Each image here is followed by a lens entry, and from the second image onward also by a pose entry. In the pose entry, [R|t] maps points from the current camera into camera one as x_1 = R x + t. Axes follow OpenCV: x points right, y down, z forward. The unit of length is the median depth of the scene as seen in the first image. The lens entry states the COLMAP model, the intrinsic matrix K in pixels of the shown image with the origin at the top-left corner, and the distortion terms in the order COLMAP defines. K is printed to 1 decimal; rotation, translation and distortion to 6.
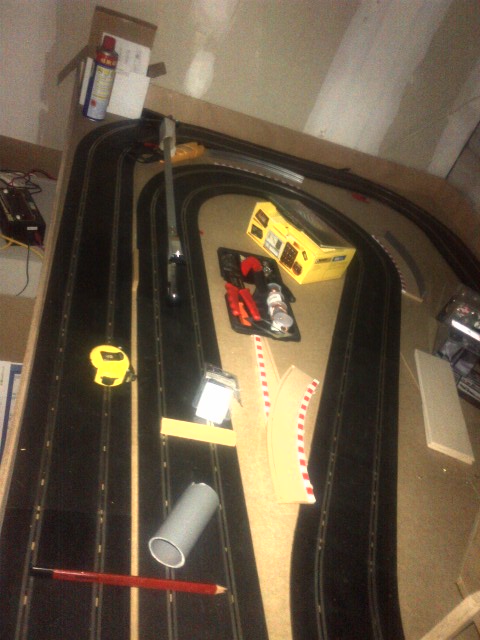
lens RADIAL K [[543.7, 0, 240.0], [0, 543.7, 320.0], [0, 0, 1]] dist [0.011644, 0.002863]
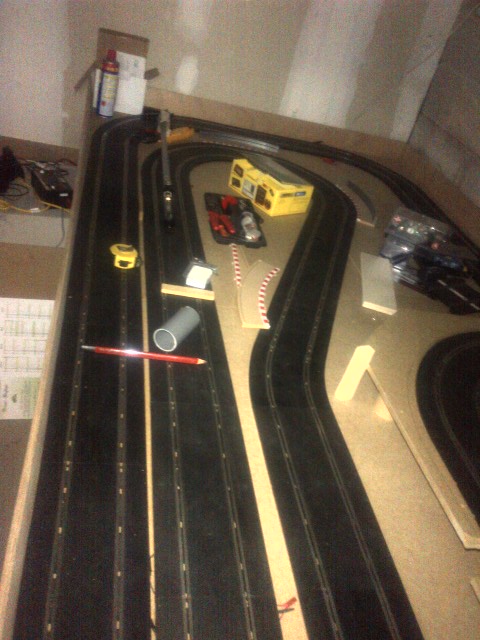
lens RADIAL K [[543.7, 0, 240.0], [0, 543.7, 320.0], [0, 0, 1]] dist [0.011644, 0.002863]
pose [[0.994524, -0.089758, -0.053535, 0.083110], [0.087470, 0.995211, -0.043644, 0.223802], [0.057196, 0.038722, 0.997612, -0.270848]]
